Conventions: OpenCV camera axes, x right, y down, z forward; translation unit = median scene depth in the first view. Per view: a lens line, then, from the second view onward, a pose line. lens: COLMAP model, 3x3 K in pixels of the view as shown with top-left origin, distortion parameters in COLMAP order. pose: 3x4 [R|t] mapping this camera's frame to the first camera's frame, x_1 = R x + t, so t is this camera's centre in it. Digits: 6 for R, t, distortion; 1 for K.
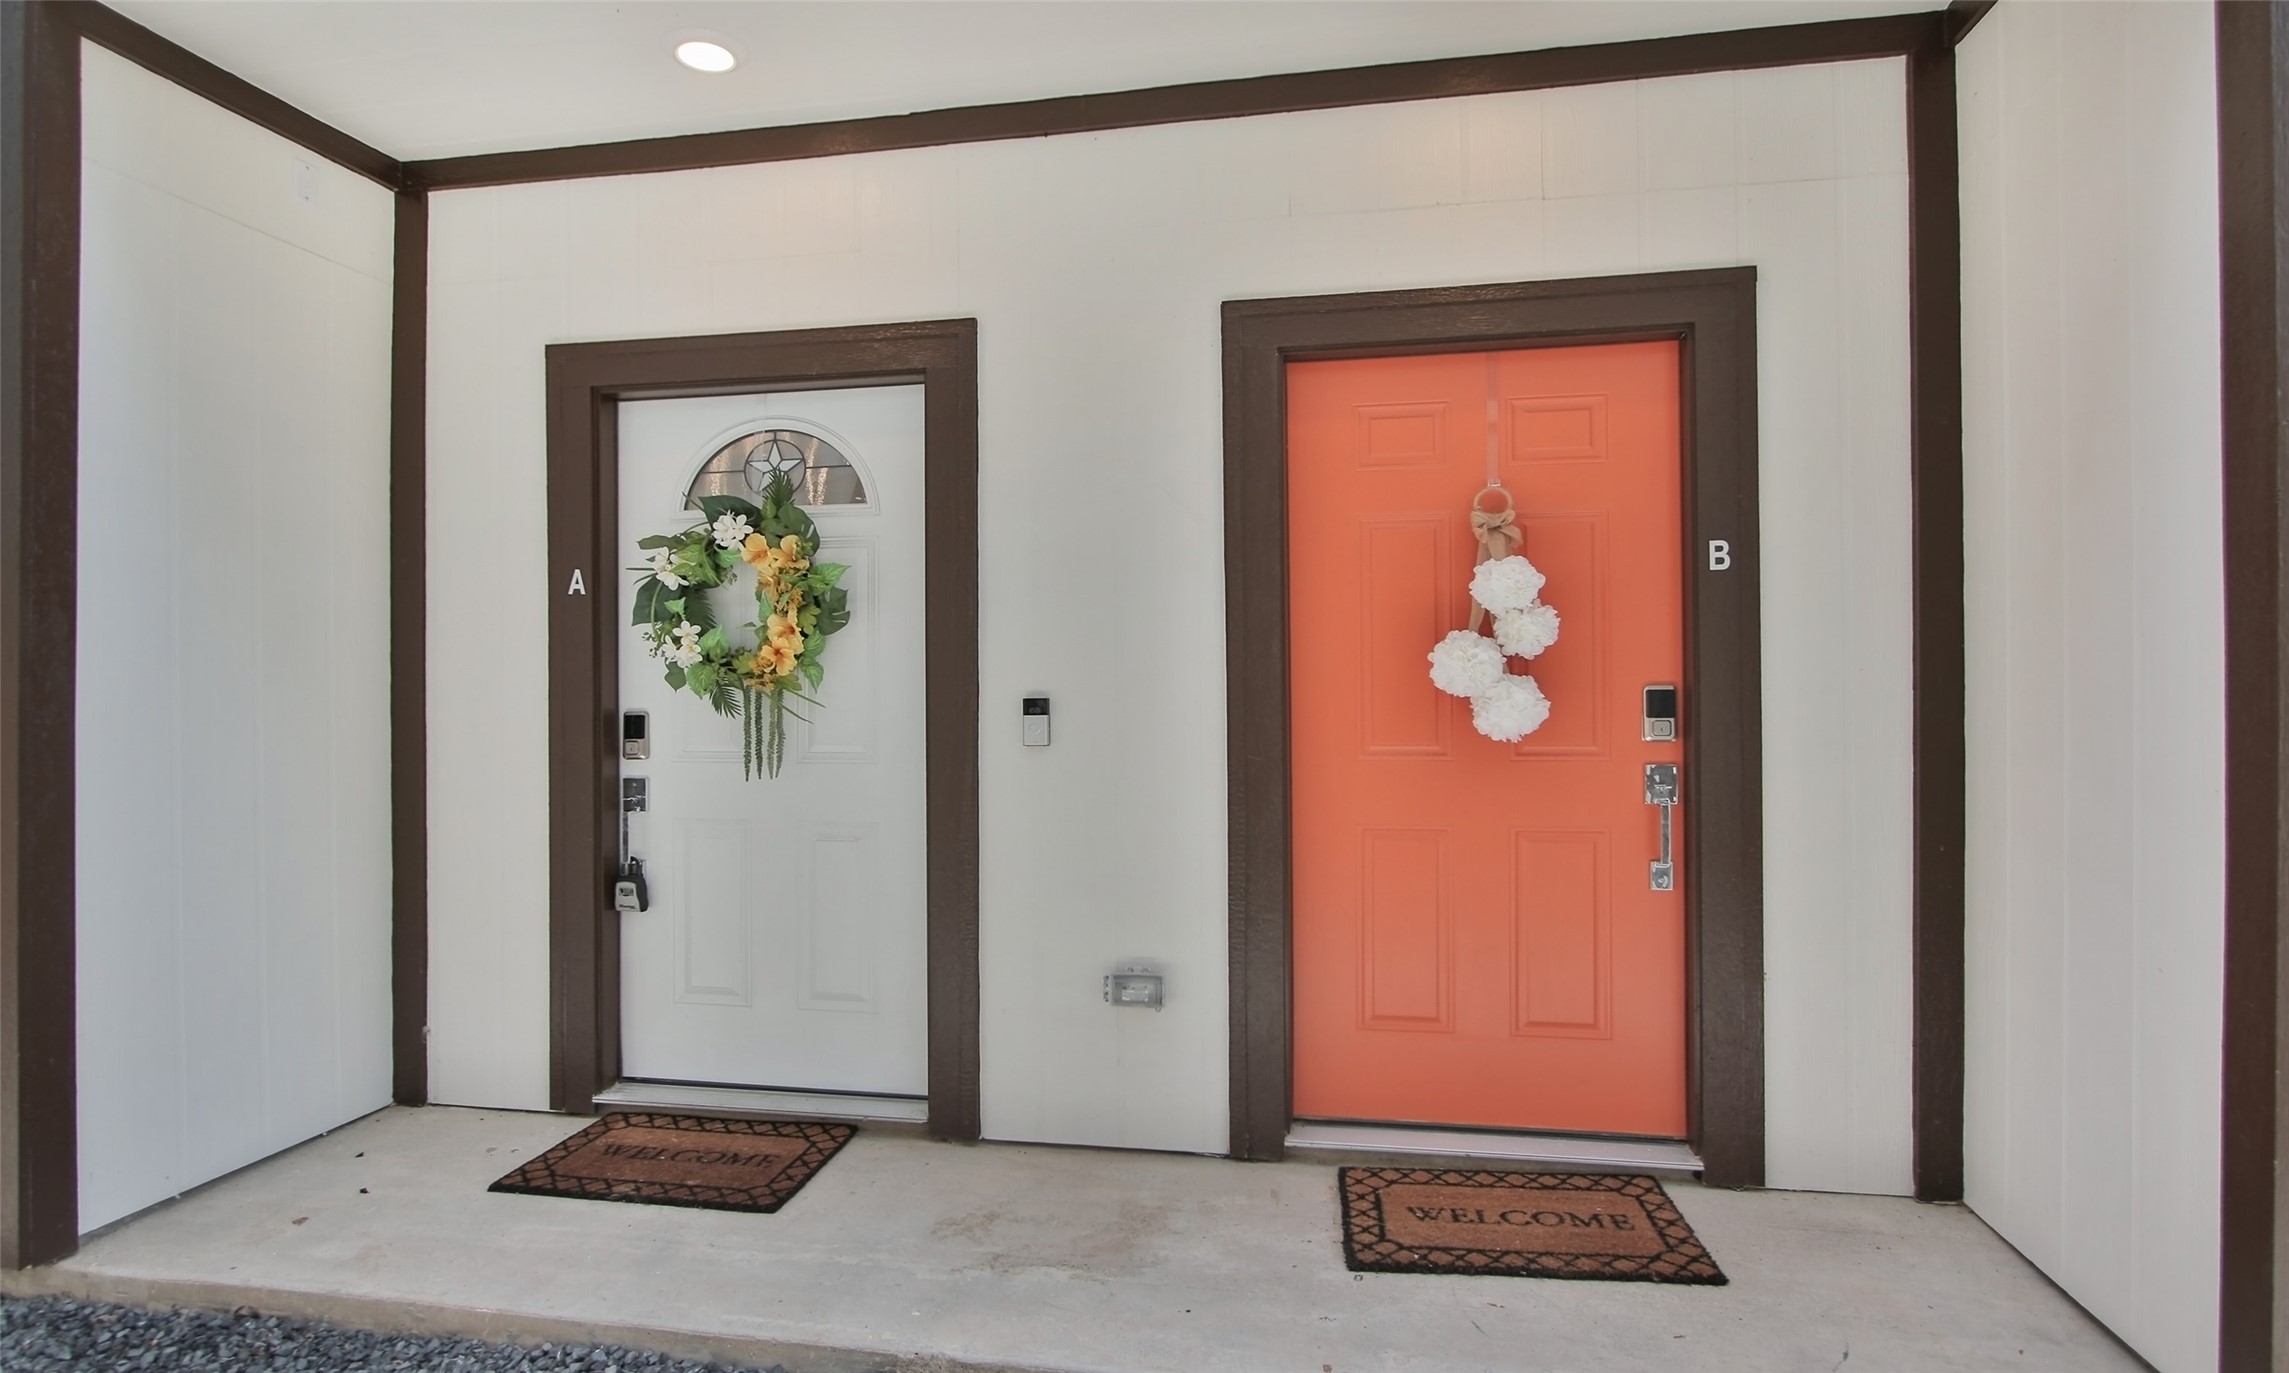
lens RADIAL K [[1073.2, 0, 1153.0], [0, 1073.2, 691.7], [0, 0, 1]] dist [-0.025180, 0.000100]
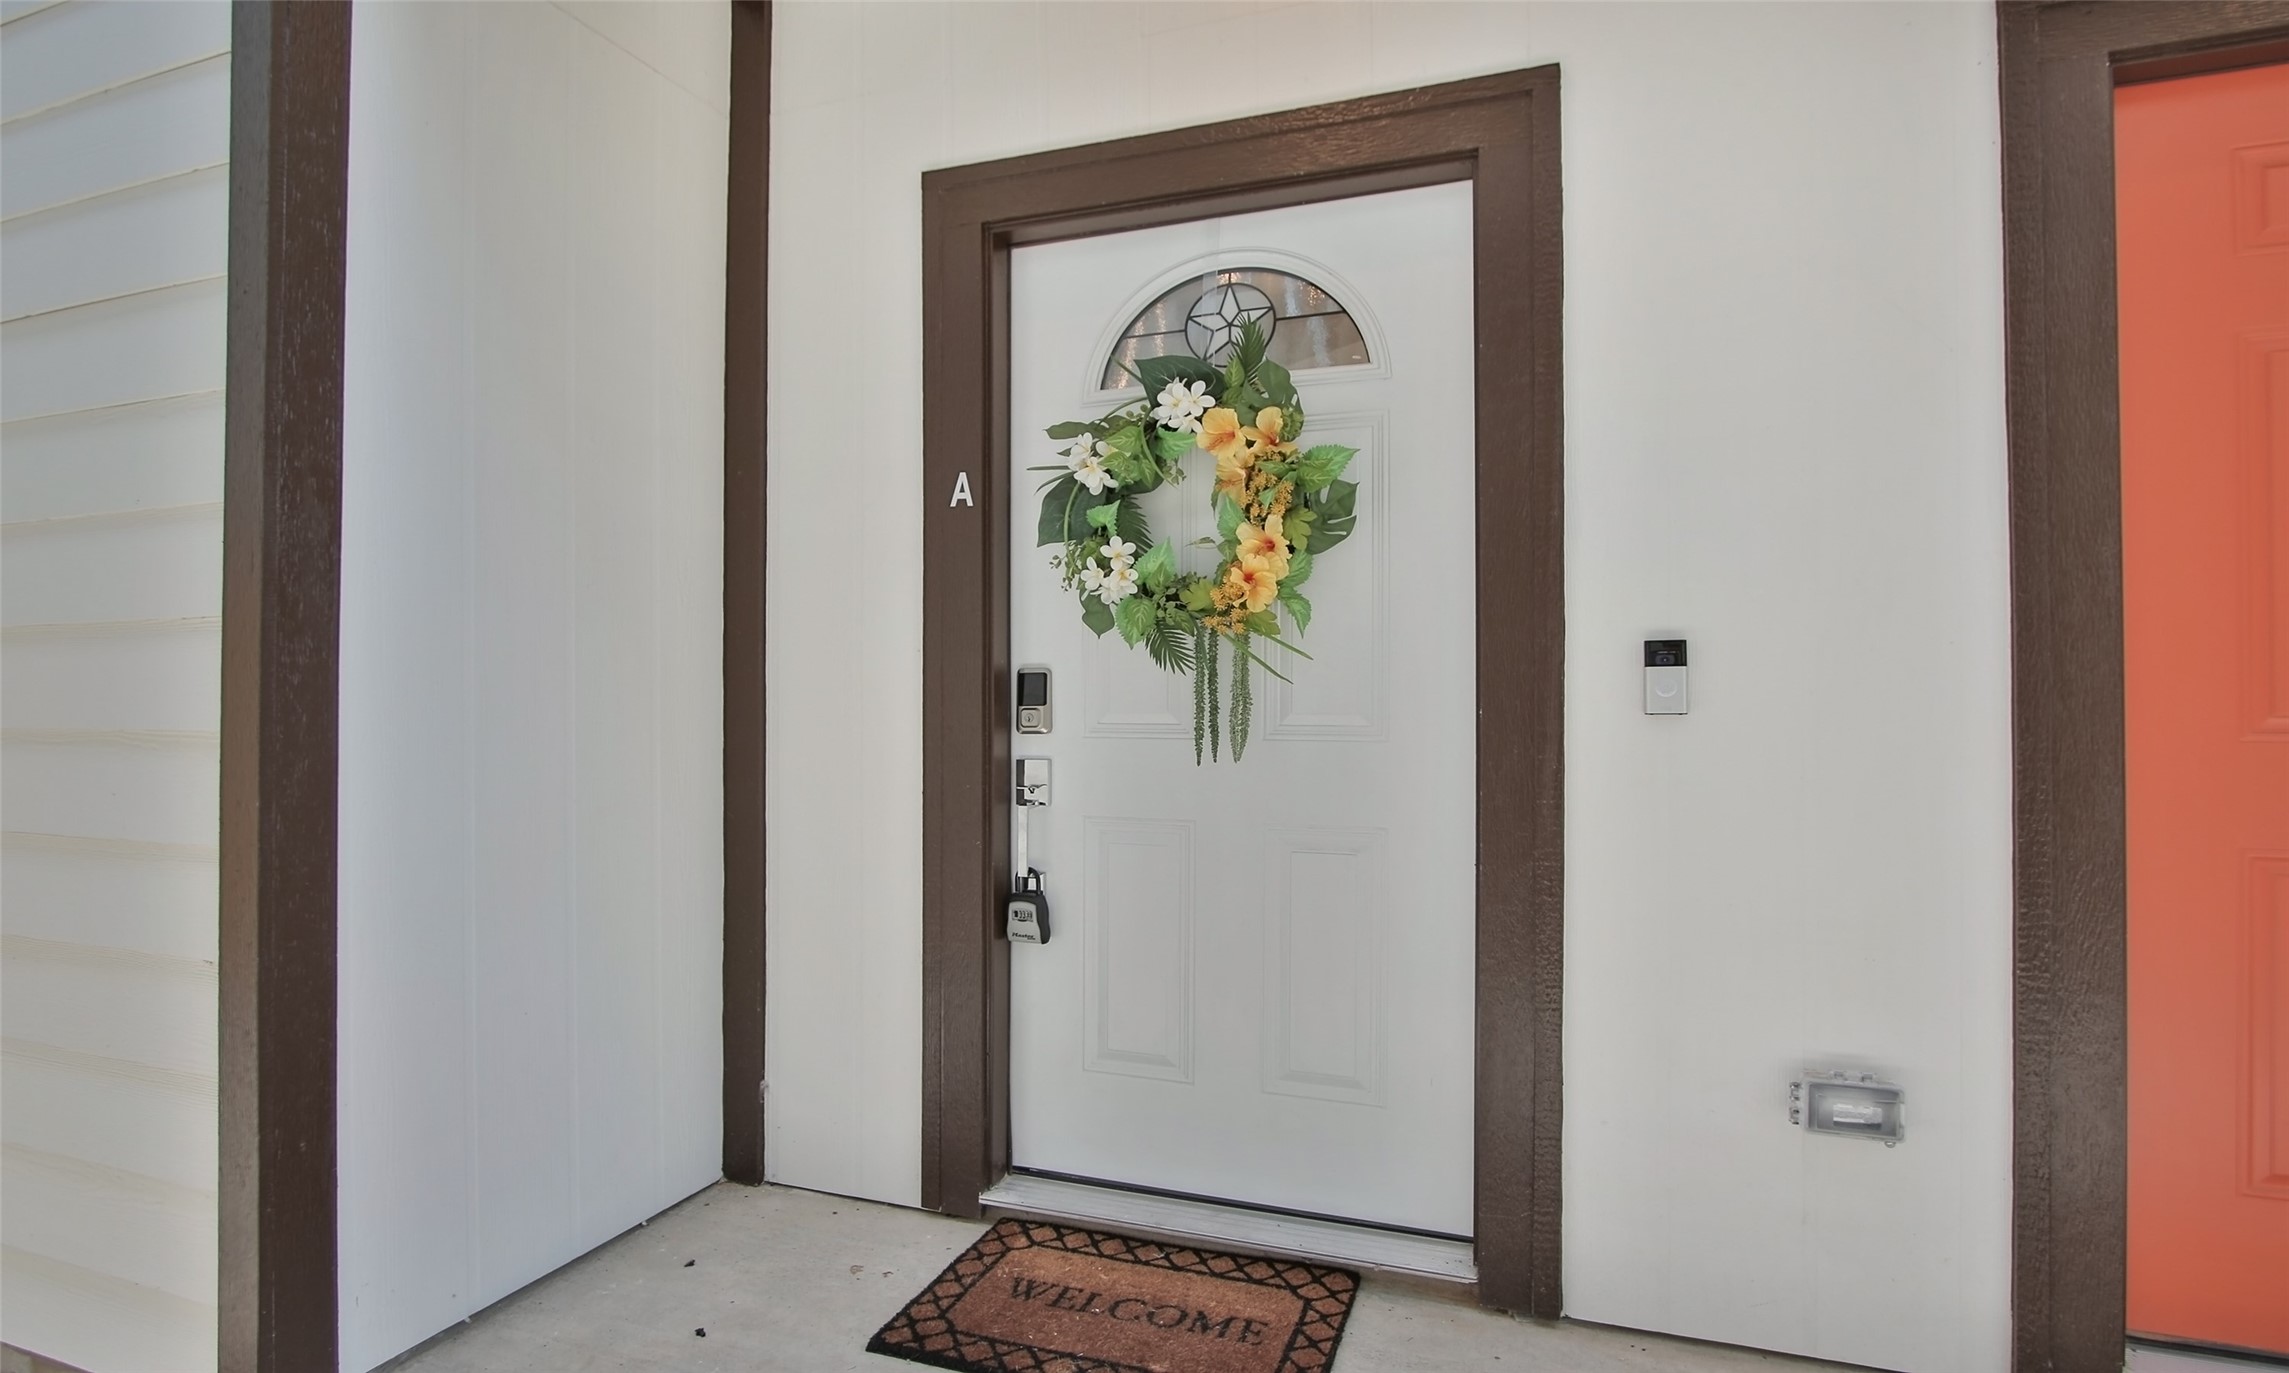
lens RADIAL K [[1071.8, 0, 1186.5], [0, 1071.8, 689.7], [0, 0, 1]] dist [-0.037126, 0.010645]
pose [[0.985578, 0.004021, -0.169171, -0.271059], [-0.004501, 0.999987, -0.002455, 0.036439], [0.169159, 0.003181, 0.985584, 0.311132]]
